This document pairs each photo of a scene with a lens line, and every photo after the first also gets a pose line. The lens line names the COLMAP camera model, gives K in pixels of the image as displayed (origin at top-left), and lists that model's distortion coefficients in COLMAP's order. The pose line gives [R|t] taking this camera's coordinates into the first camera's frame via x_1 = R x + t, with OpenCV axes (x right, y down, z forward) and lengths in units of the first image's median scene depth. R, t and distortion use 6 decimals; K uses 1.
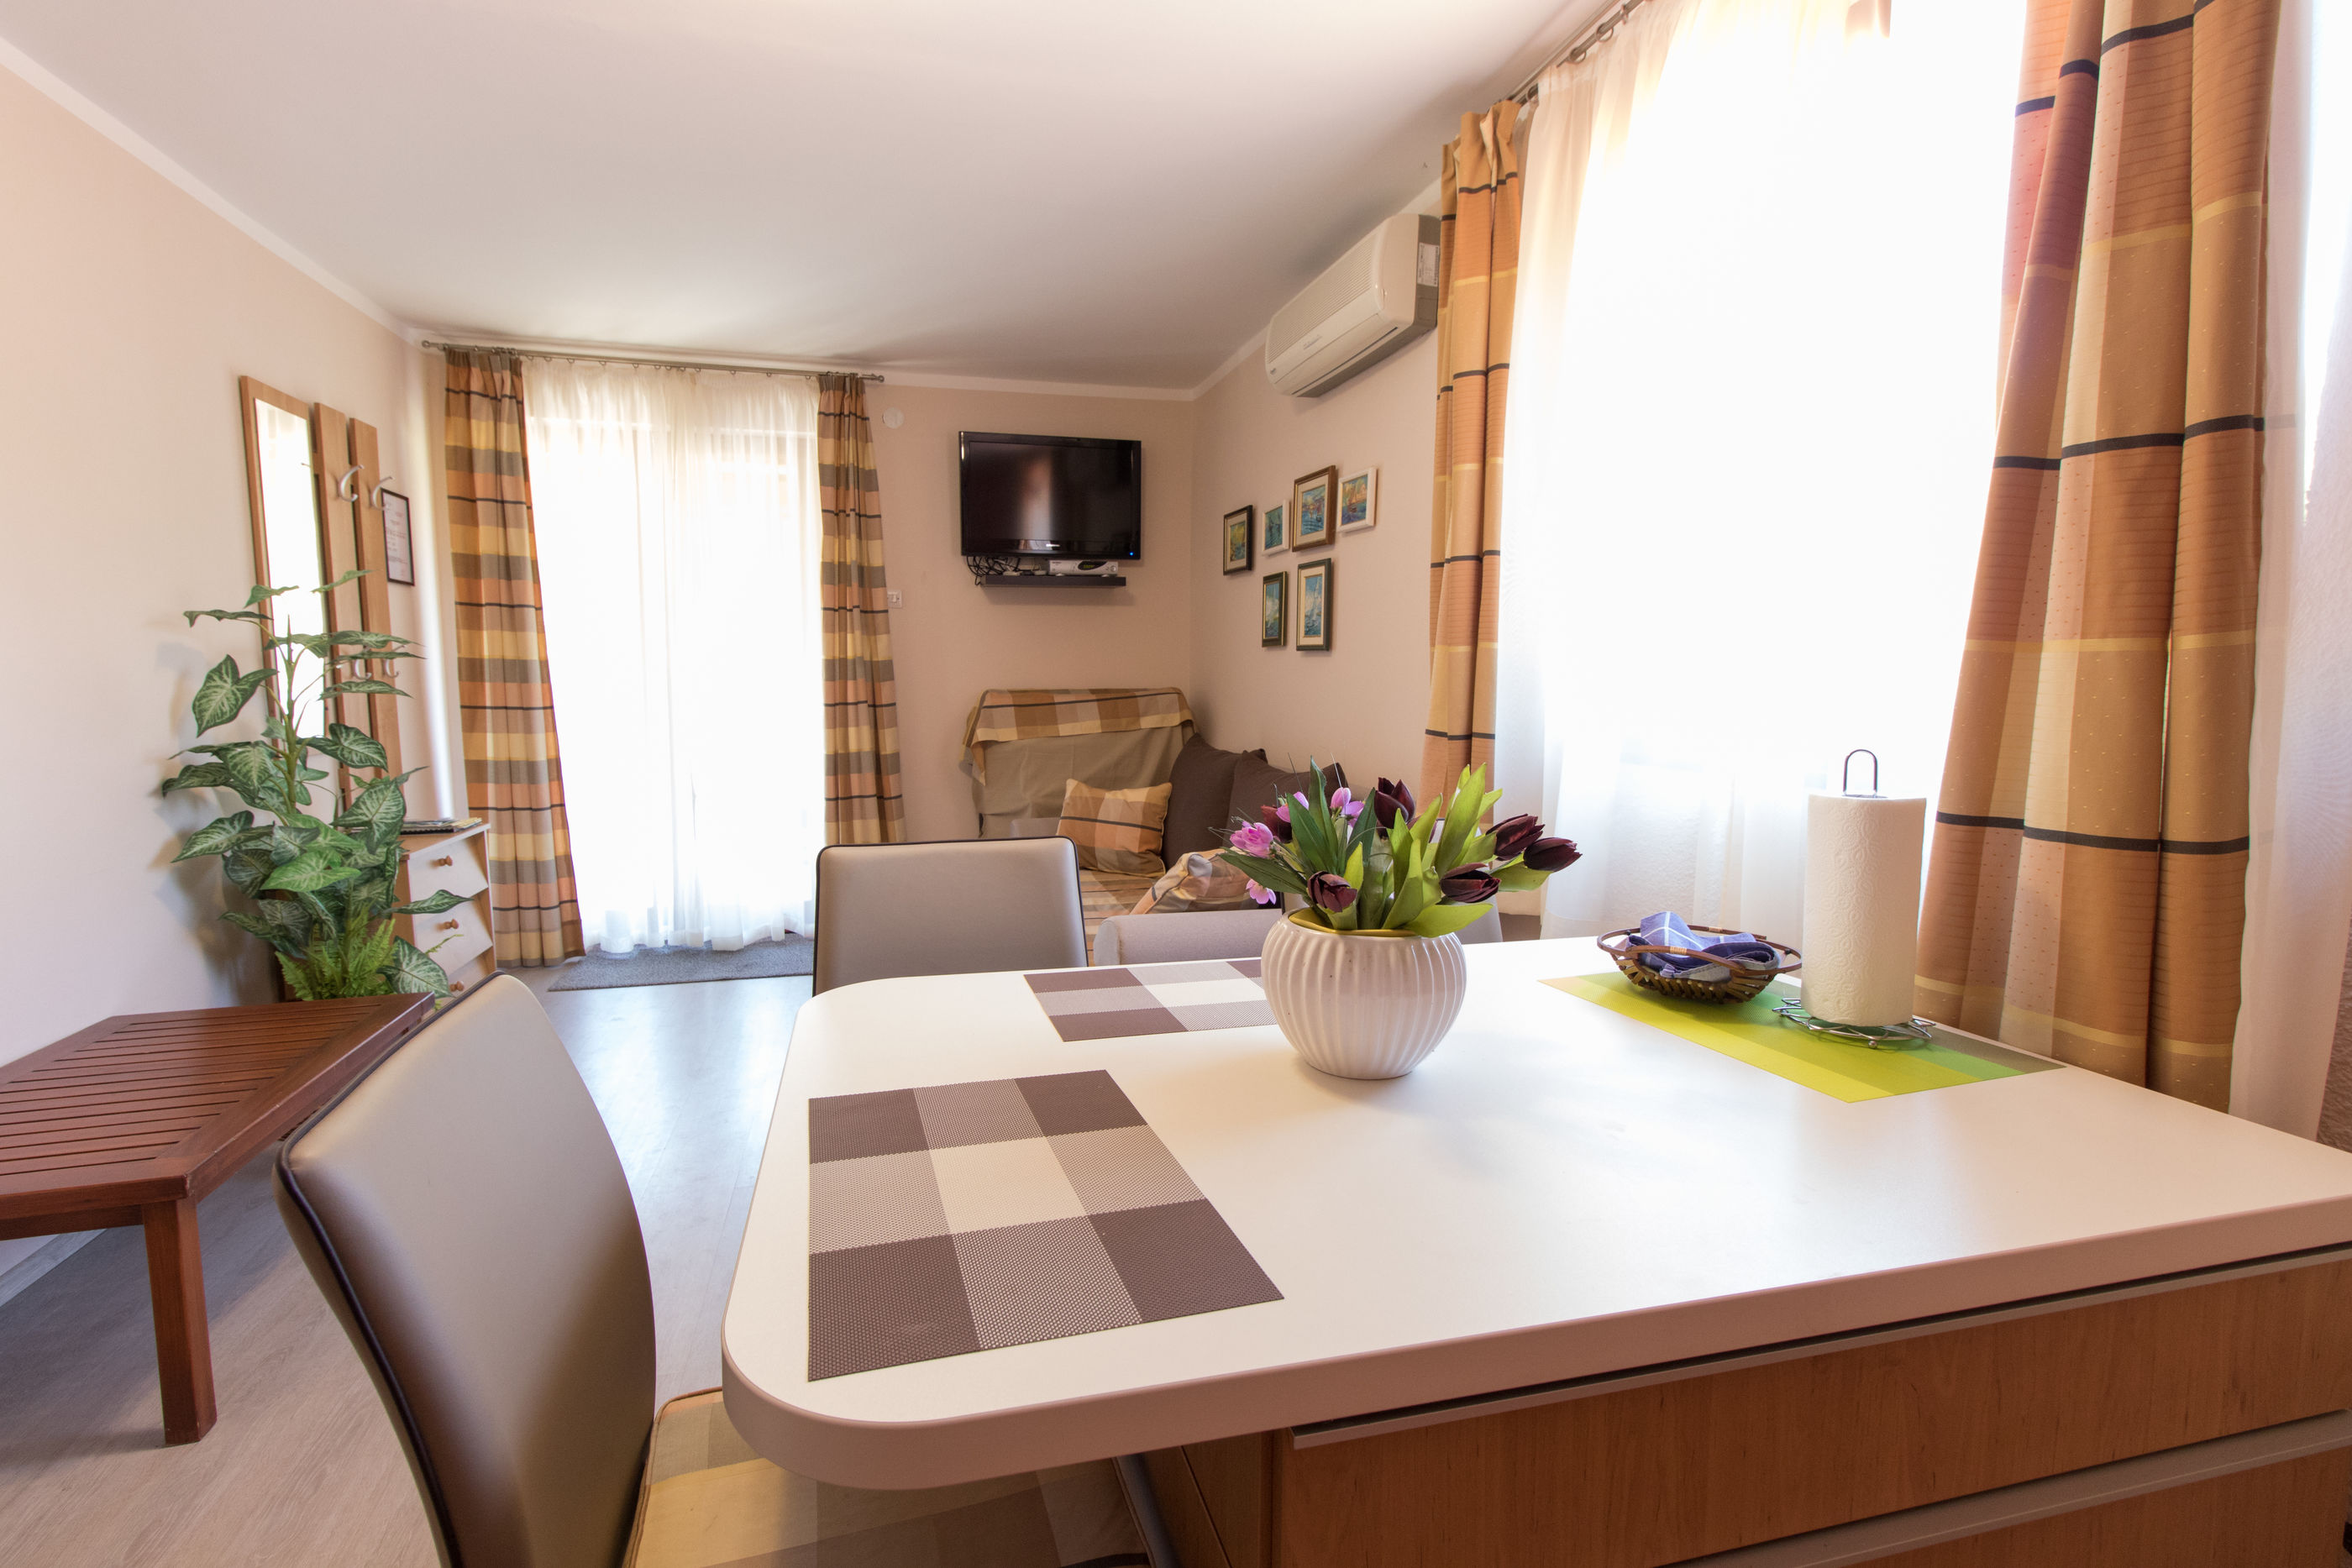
lens RADIAL K [[1077.8, 0, 1157.2], [0, 1077.8, 778.6], [0, 0, 1]] dist [0.002299, 0.000667]
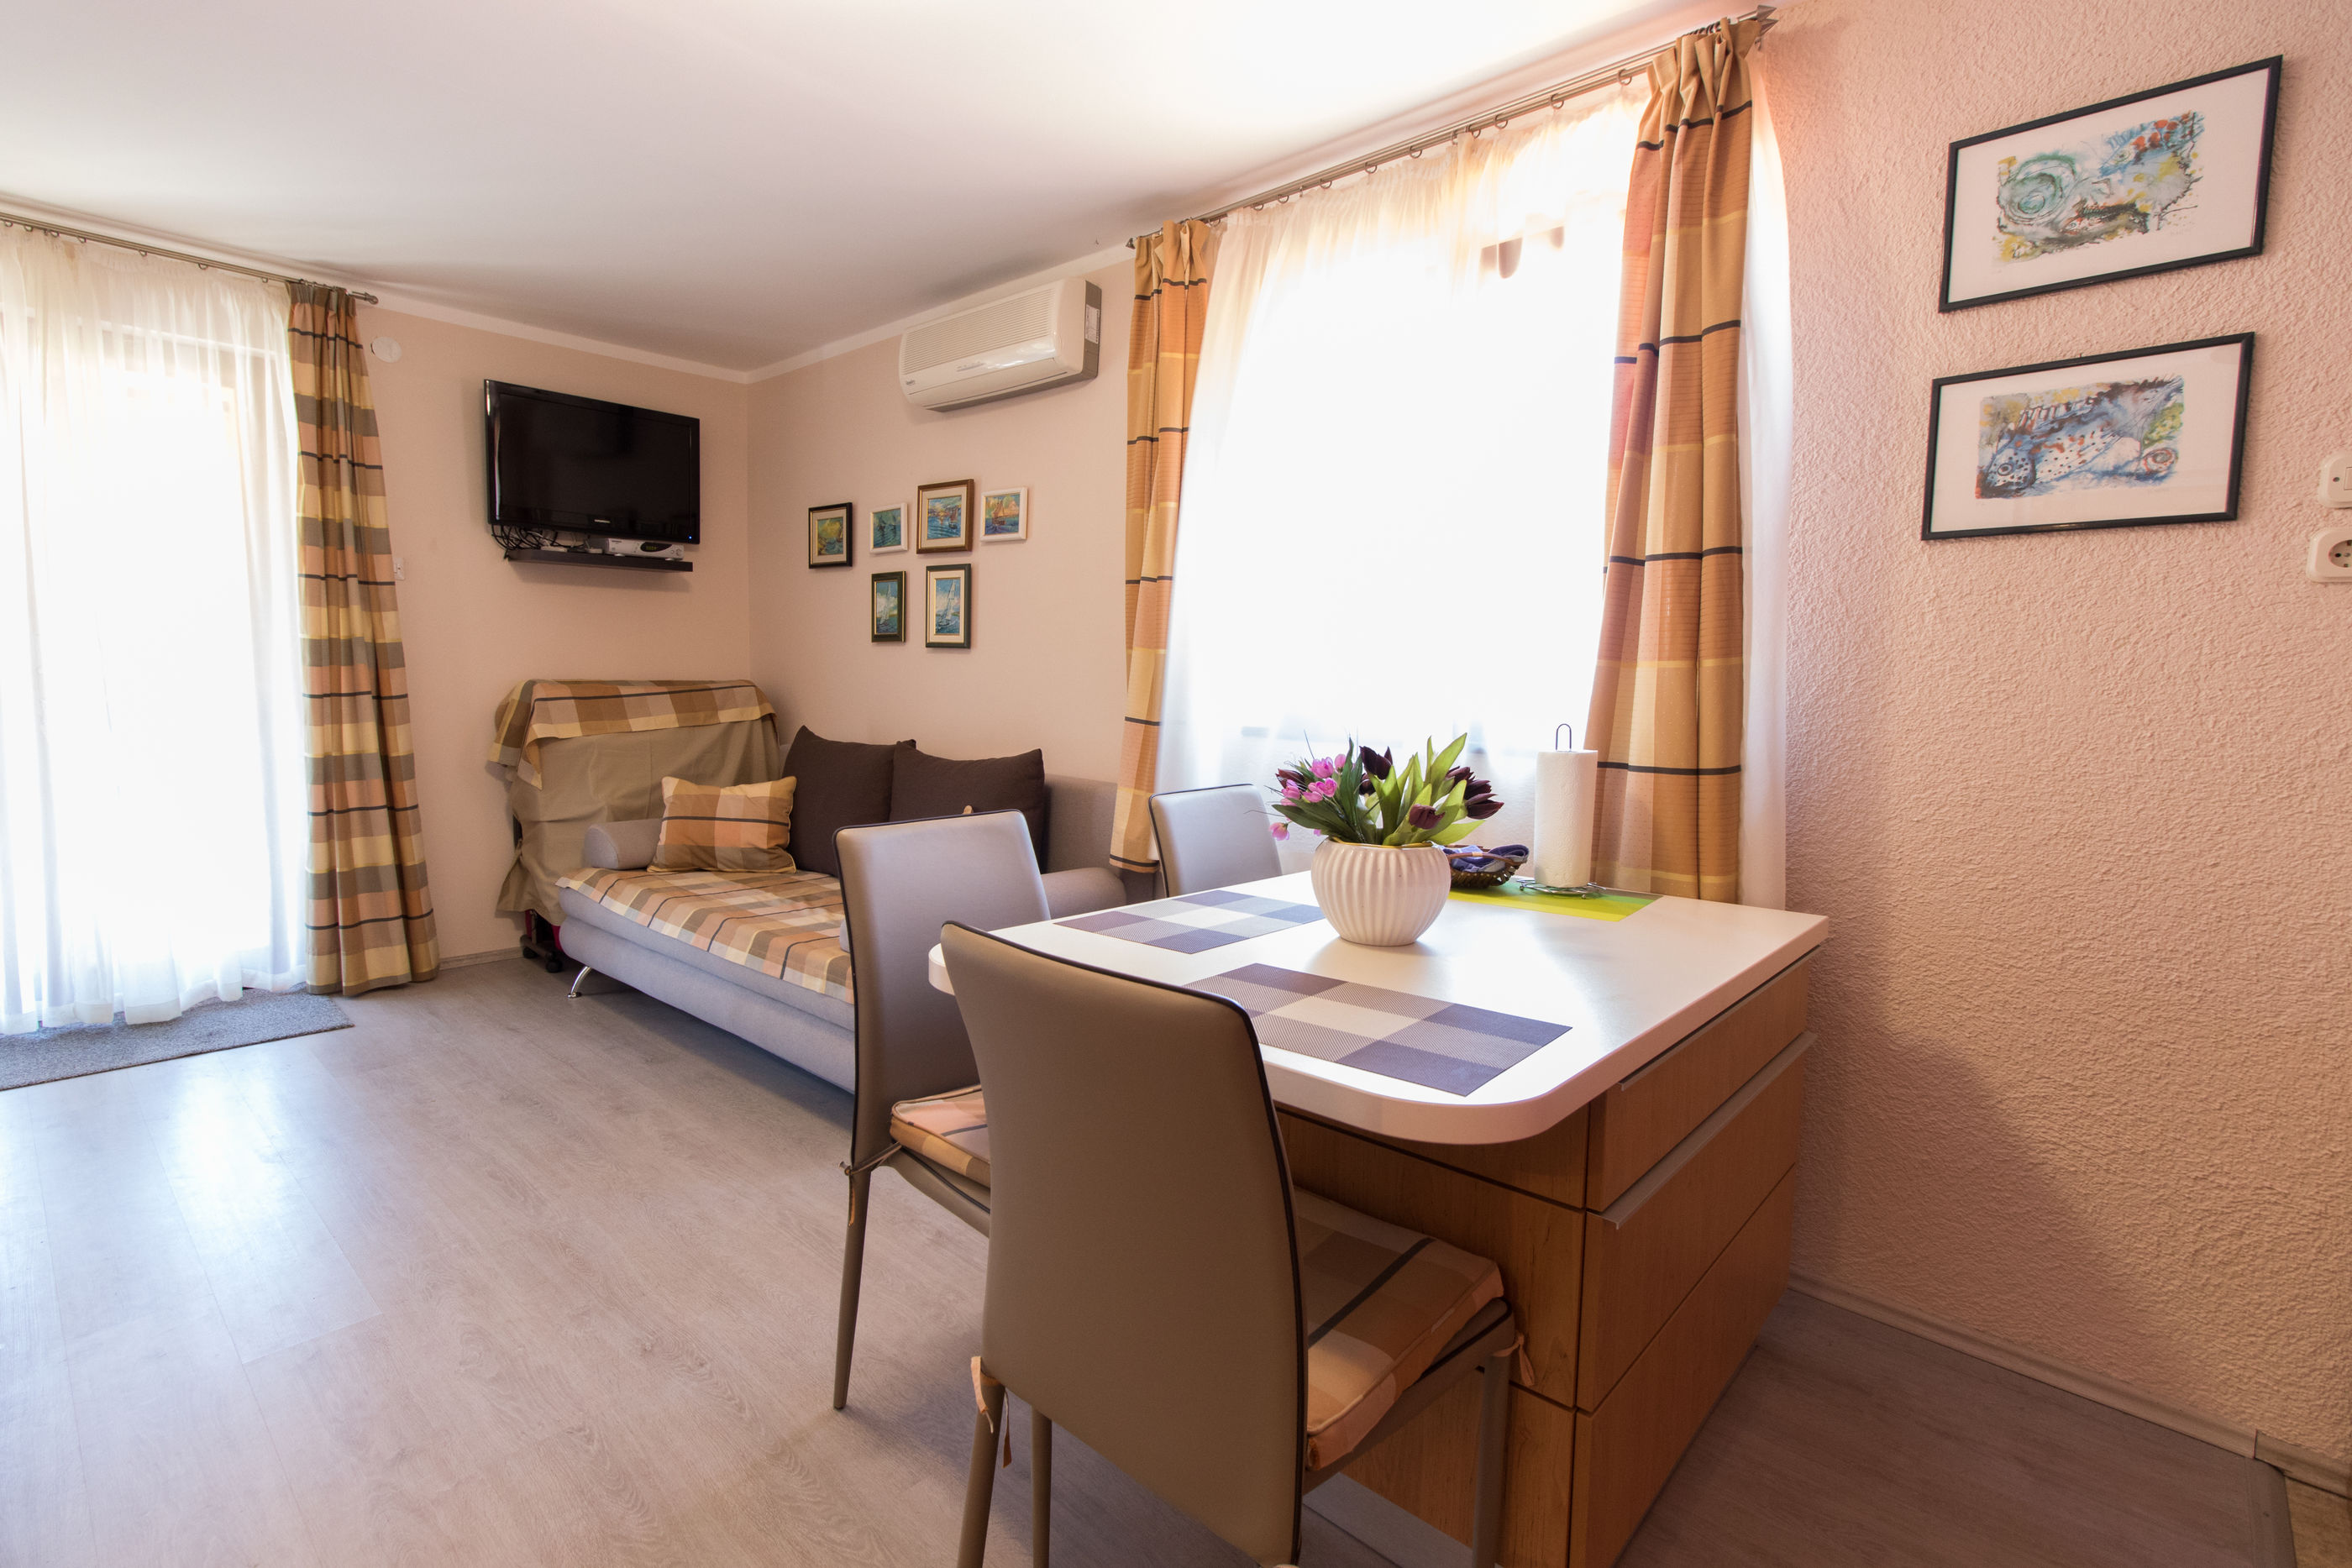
lens RADIAL K [[1093.0, 0, 1157.1], [0, 1093.0, 778.5], [0, 0, 1]] dist [0.005087, -0.000703]
pose [[0.839980, -0.036135, 0.541412, -0.242523], [0.034596, 0.999317, 0.013022, 0.004217], [-0.541513, 0.007792, 0.840656, -0.026535]]
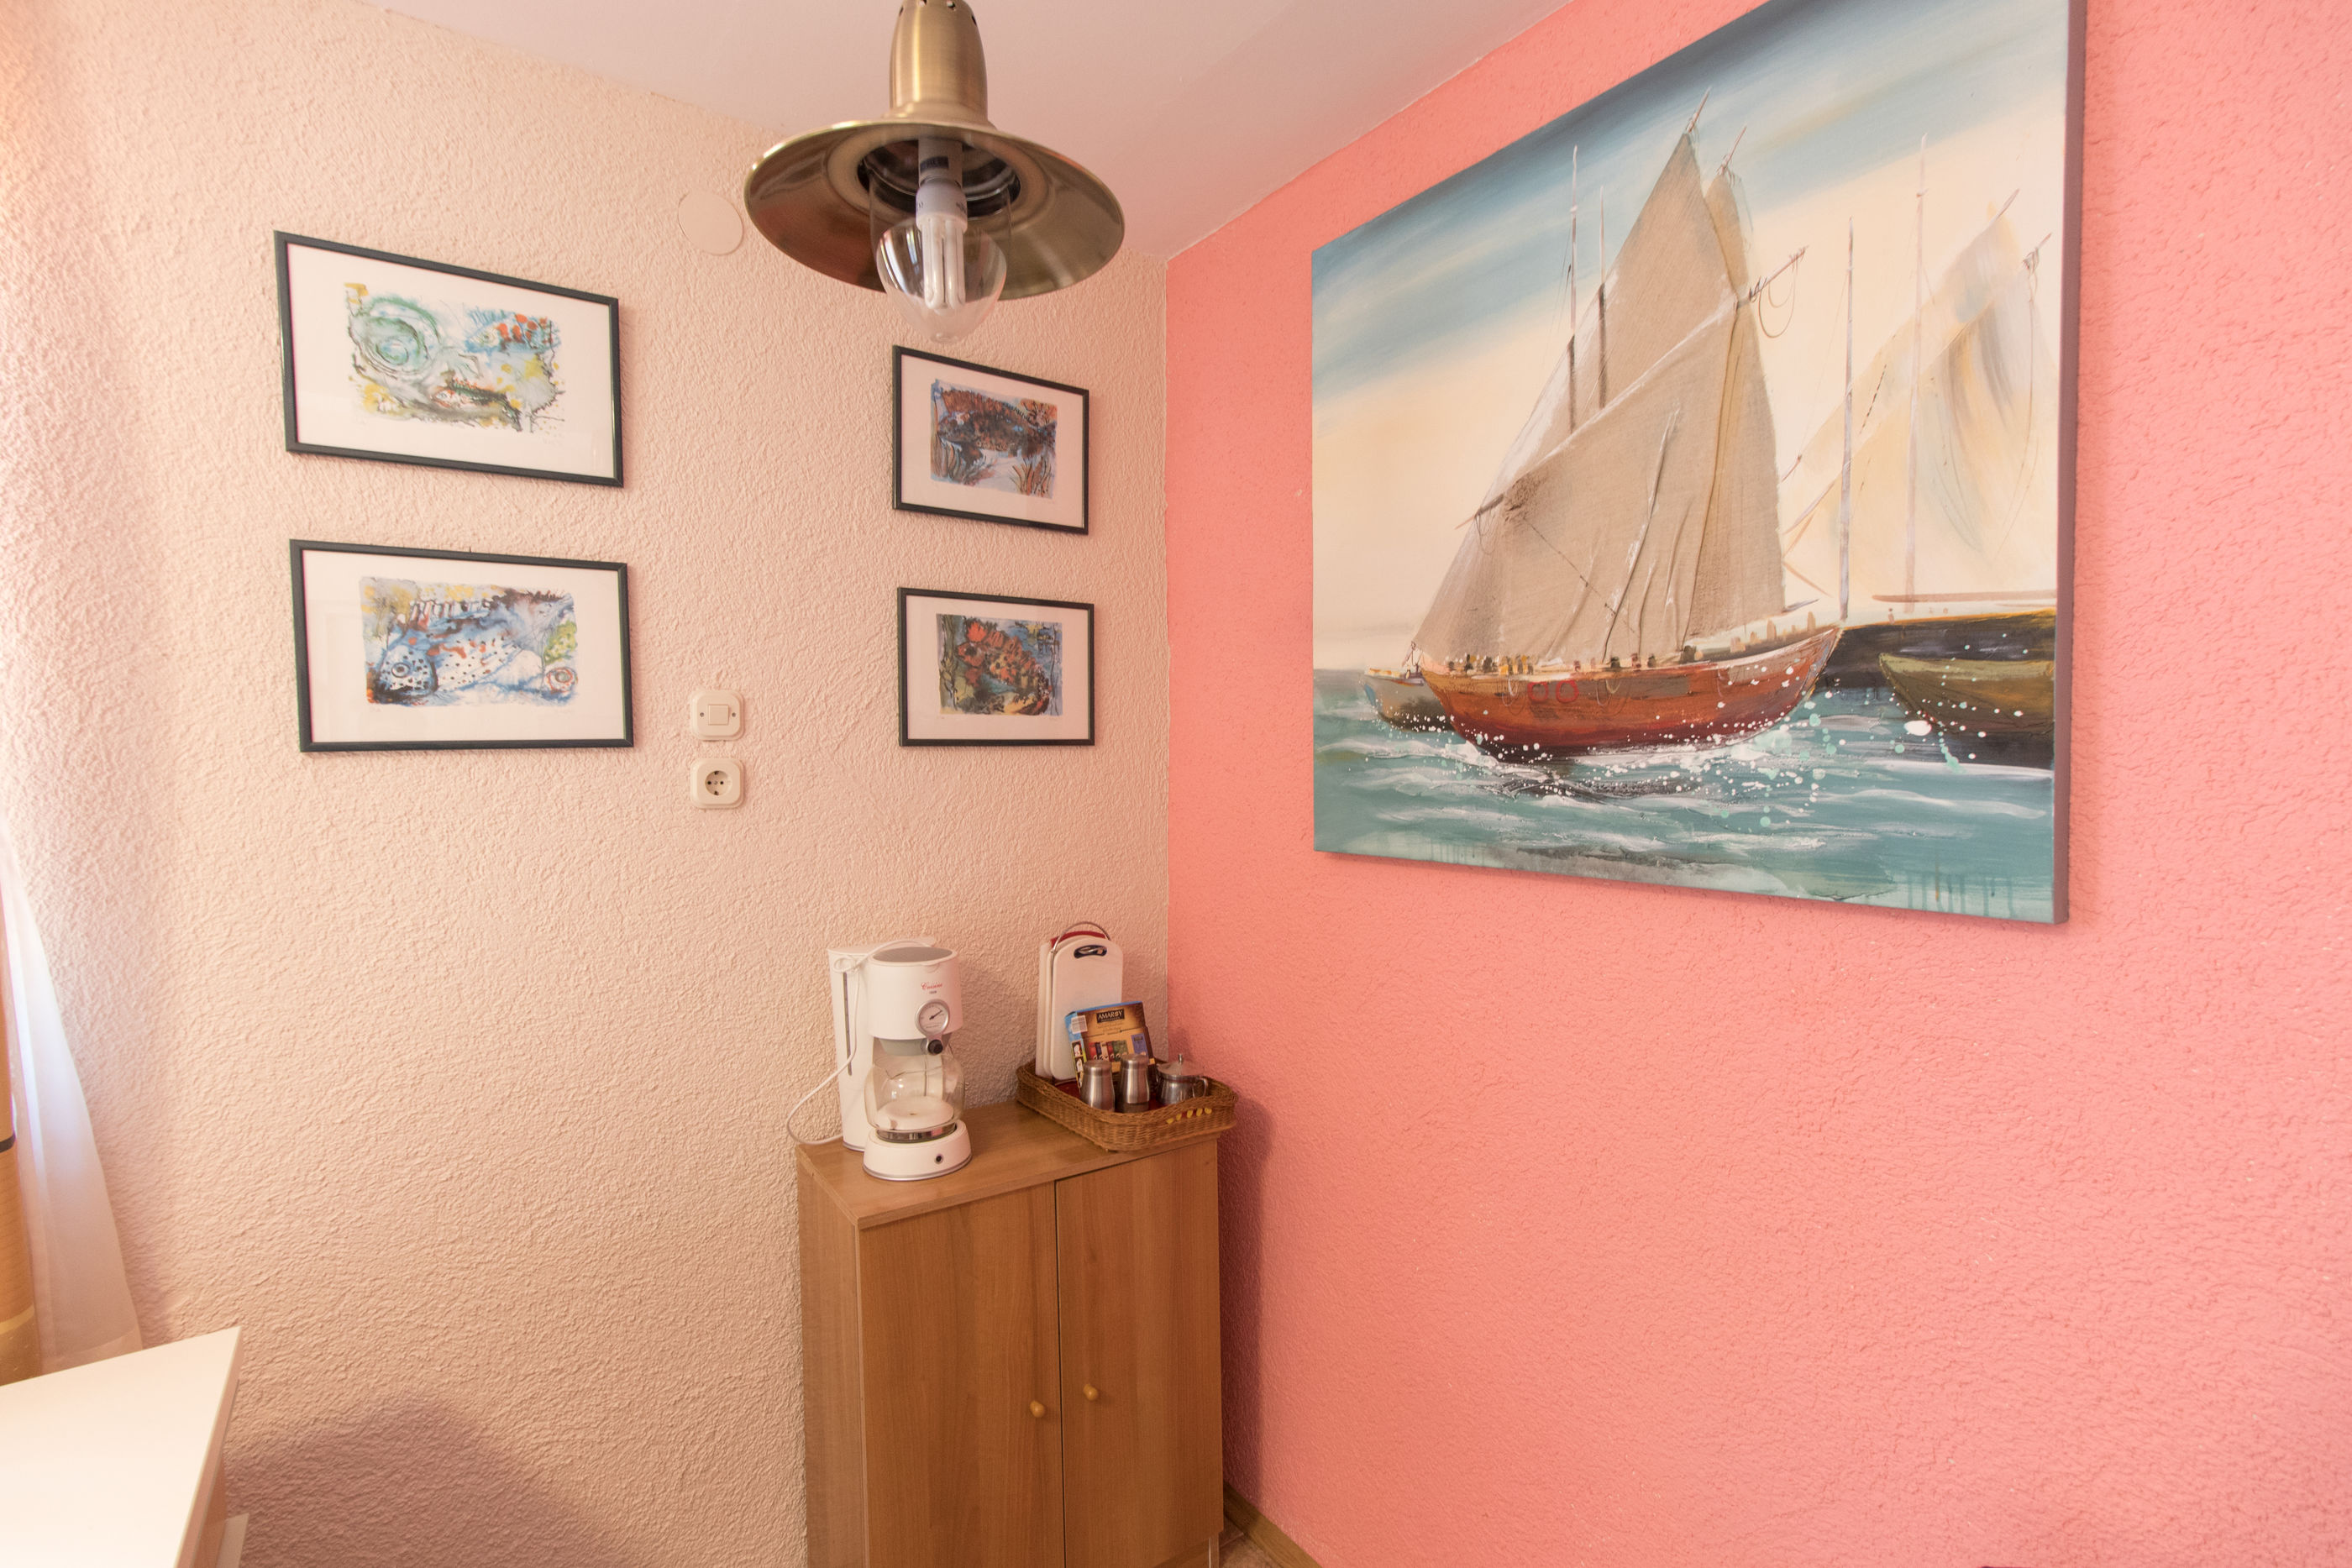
lens RADIAL K [[1077.8, 0, 1157.2], [0, 1077.8, 778.6], [0, 0, 1]] dist [0.002299, 0.000667]
pose [[-0.346537, -0.032038, 0.937489, -0.121658], [0.097857, 0.992729, 0.070098, -0.071657], [-0.932918, 0.116031, -0.340882, 0.056862]]
